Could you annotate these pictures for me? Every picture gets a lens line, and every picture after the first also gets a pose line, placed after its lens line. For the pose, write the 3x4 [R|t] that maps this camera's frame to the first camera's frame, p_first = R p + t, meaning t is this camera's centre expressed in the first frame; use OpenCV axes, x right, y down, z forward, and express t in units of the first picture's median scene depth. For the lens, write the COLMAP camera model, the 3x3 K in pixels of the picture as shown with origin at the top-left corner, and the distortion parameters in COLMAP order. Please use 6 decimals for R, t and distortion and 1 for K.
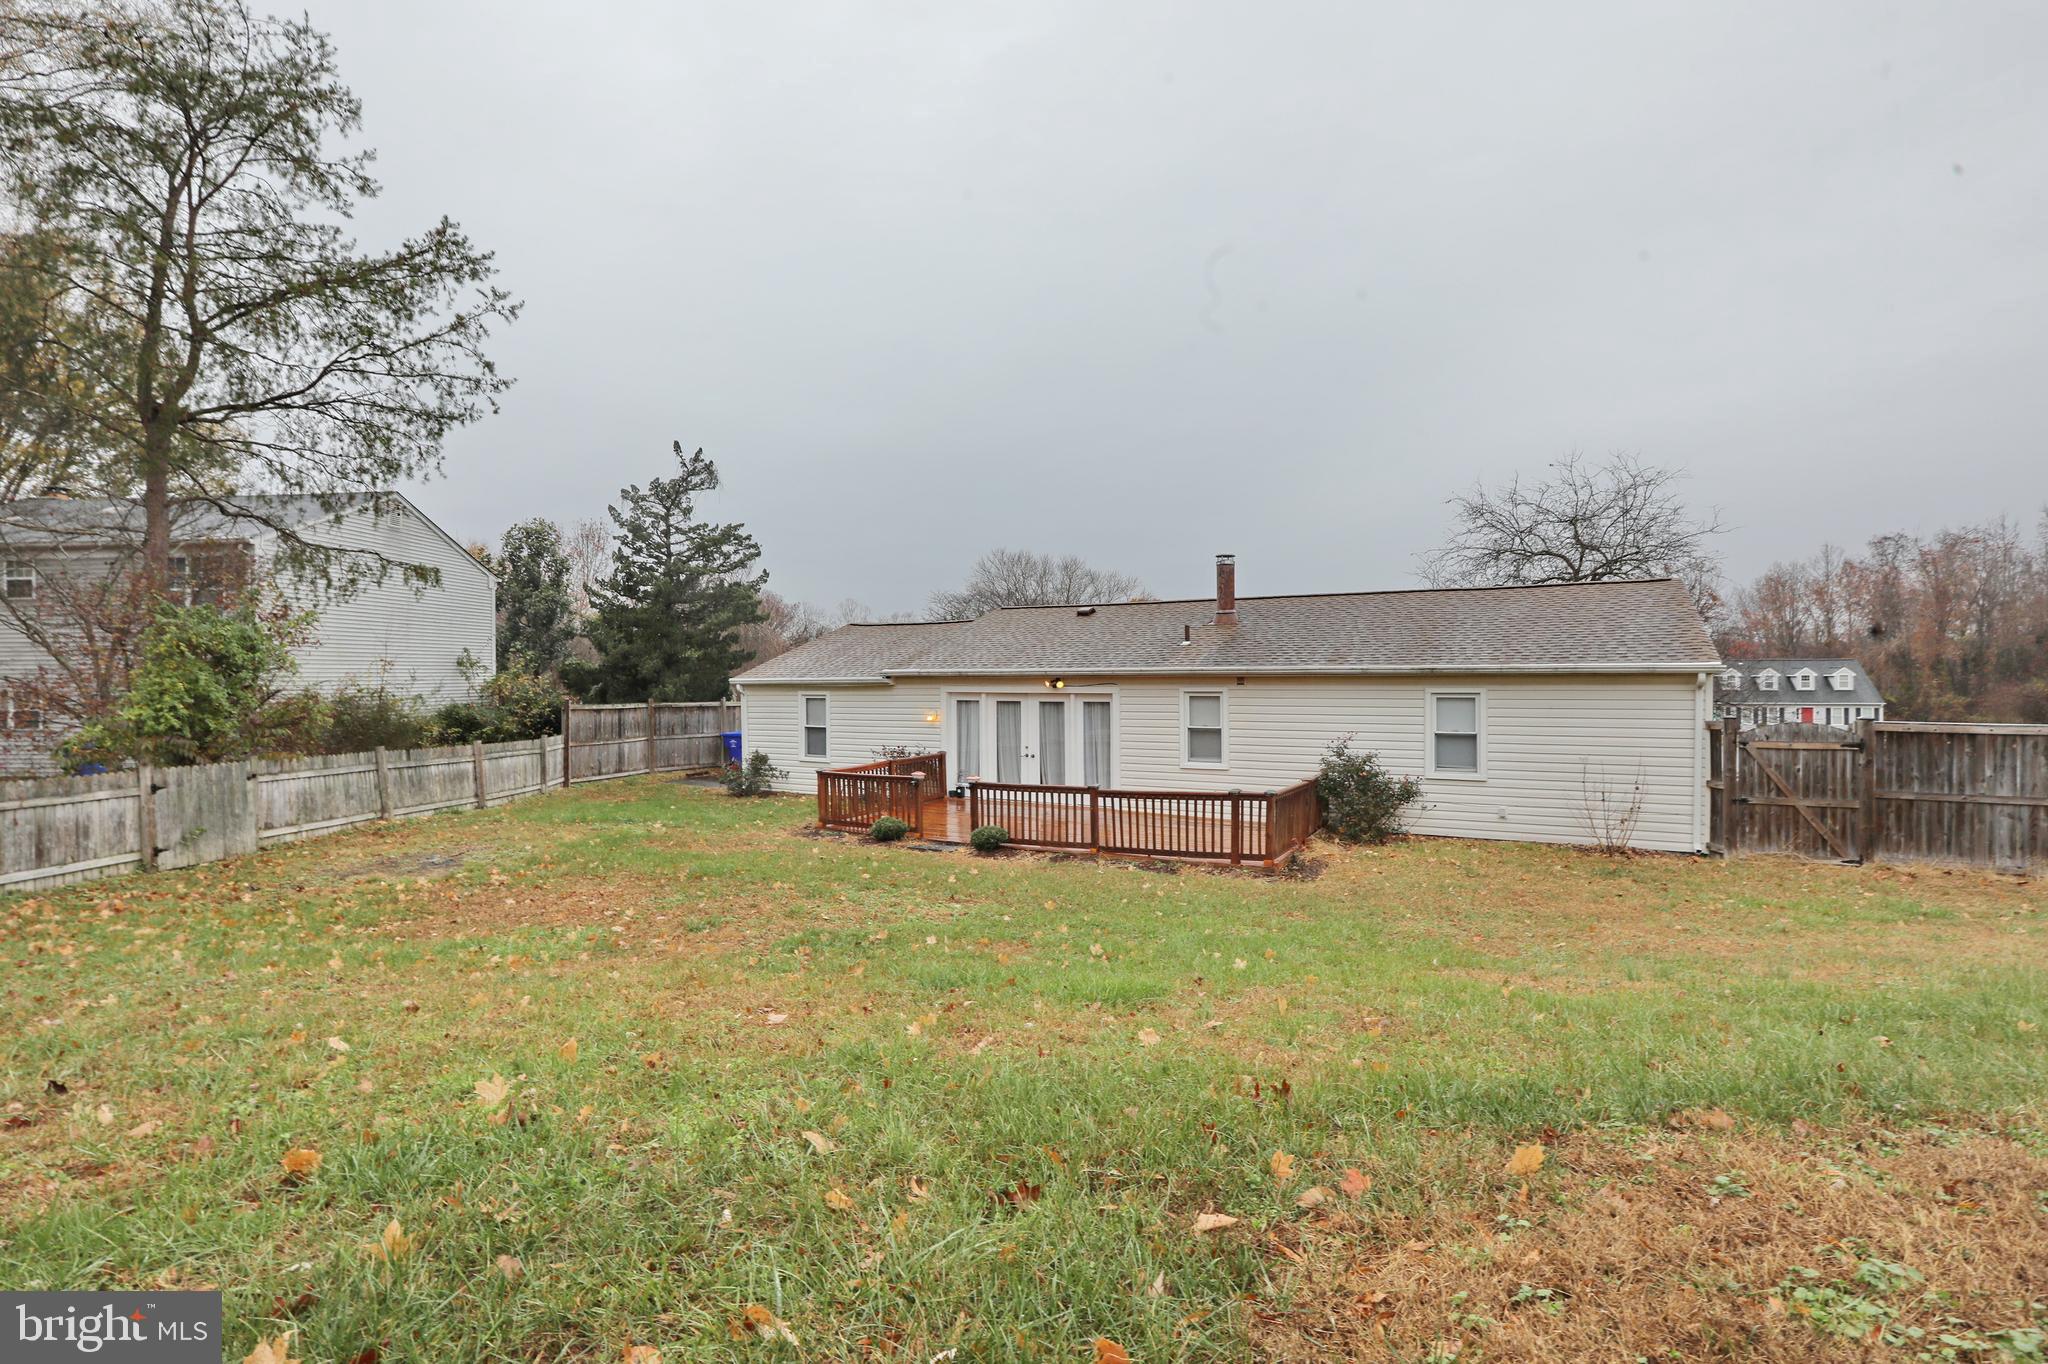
lens RADIAL K [[964.1, 0, 1030.5], [0, 964.1, 685.9], [0, 0, 1]] dist [-0.023479, 0.001106]
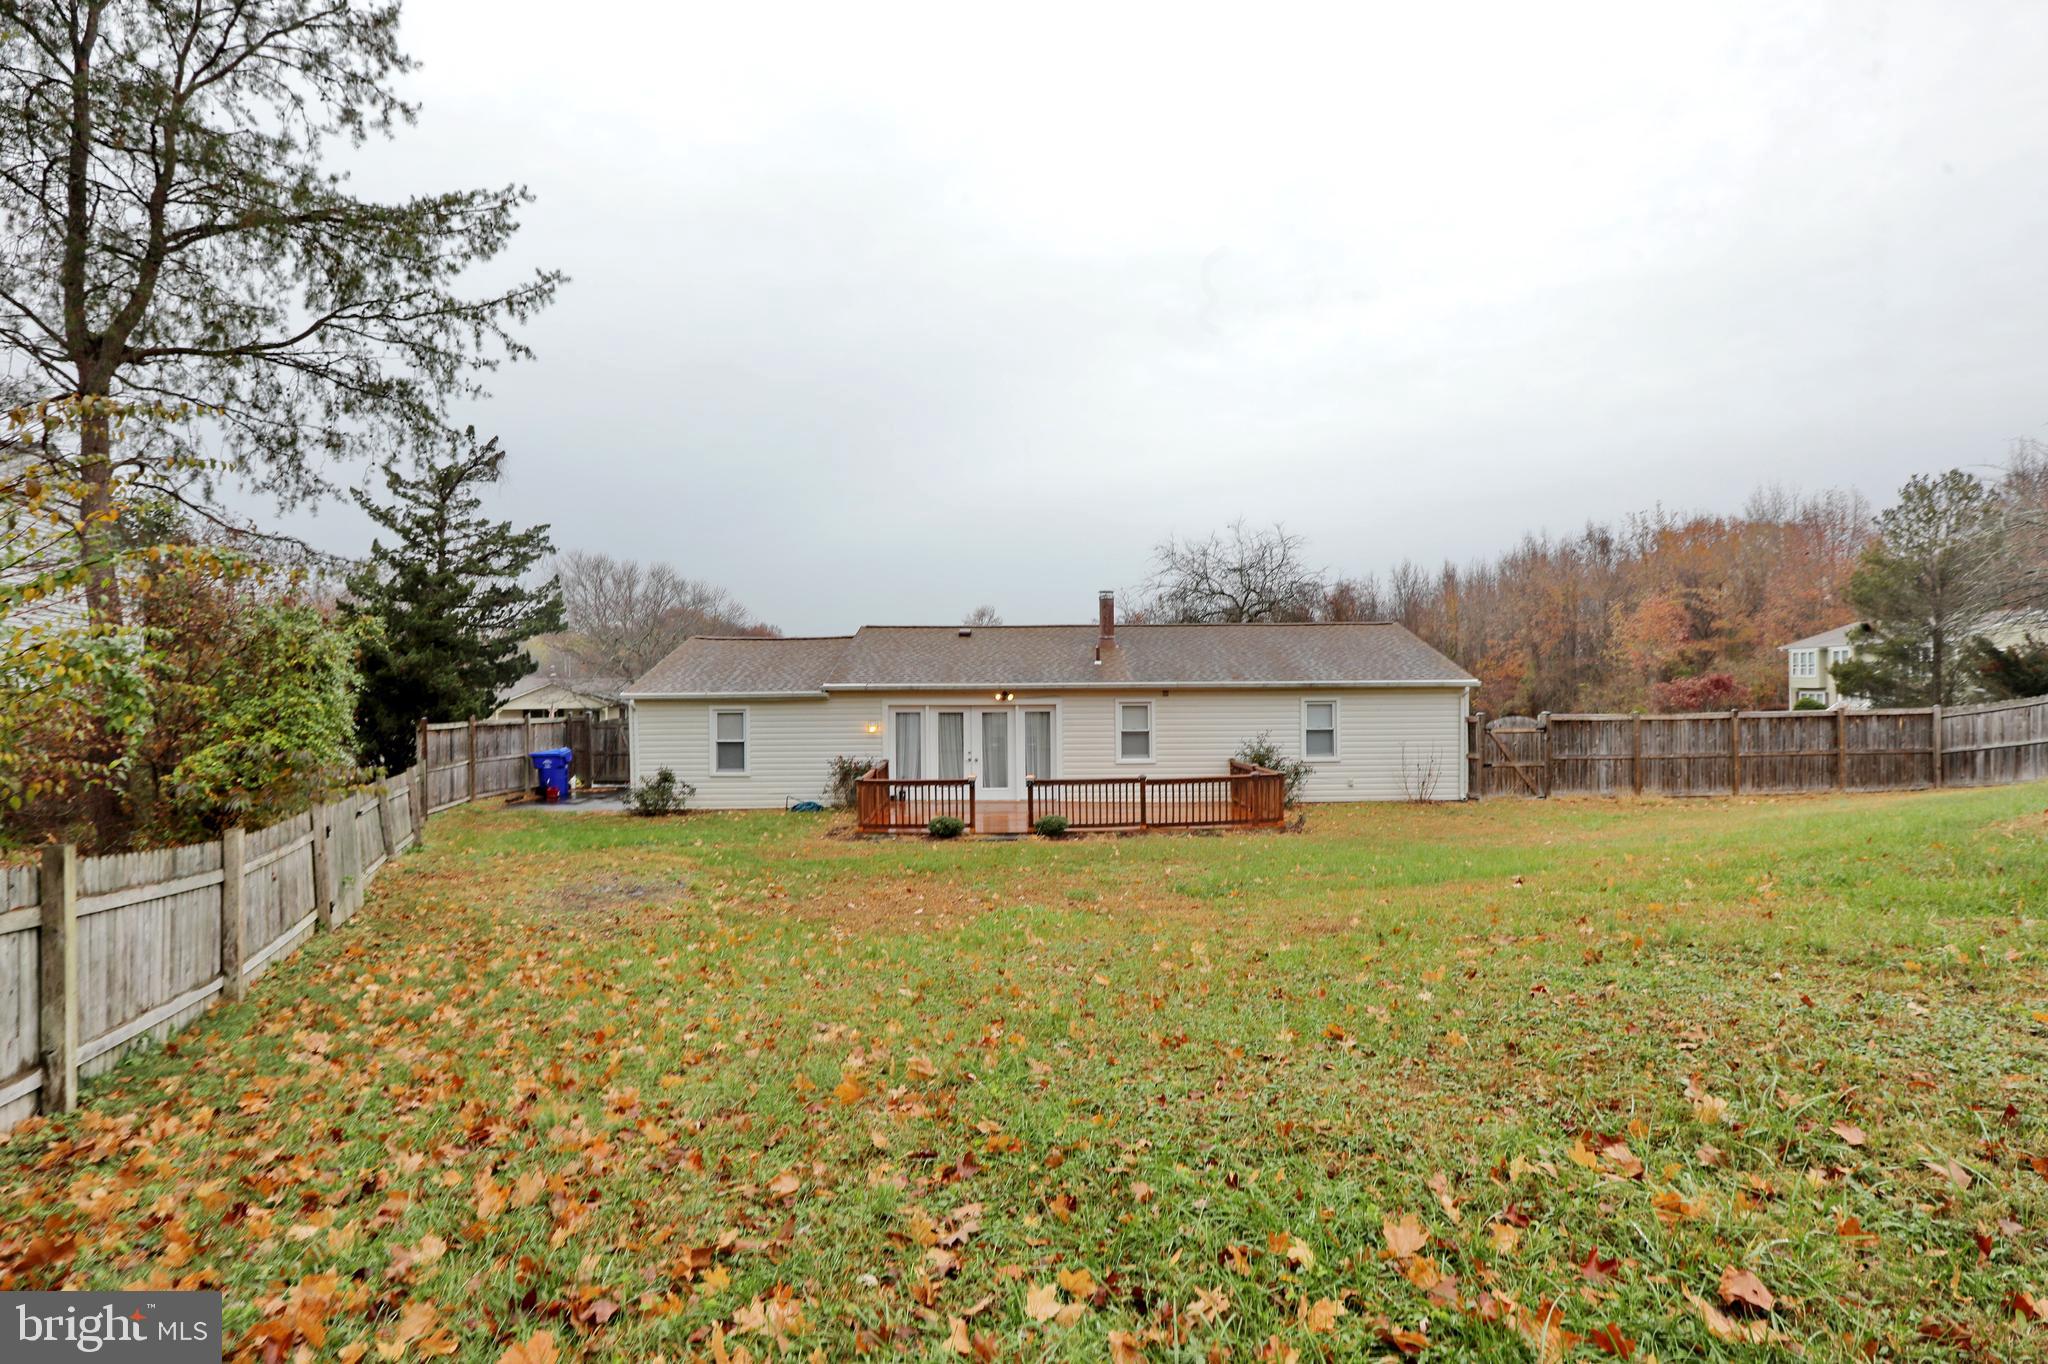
lens RADIAL K [[964.1, 0, 1030.5], [0, 964.1, 685.9], [0, 0, 1]] dist [-0.023479, 0.001106]
pose [[0.864503, -0.002375, 0.502621, -0.610036], [0.008397, 0.999918, -0.009719, -0.004534], [-0.502557, 0.012623, 0.864452, -0.024789]]
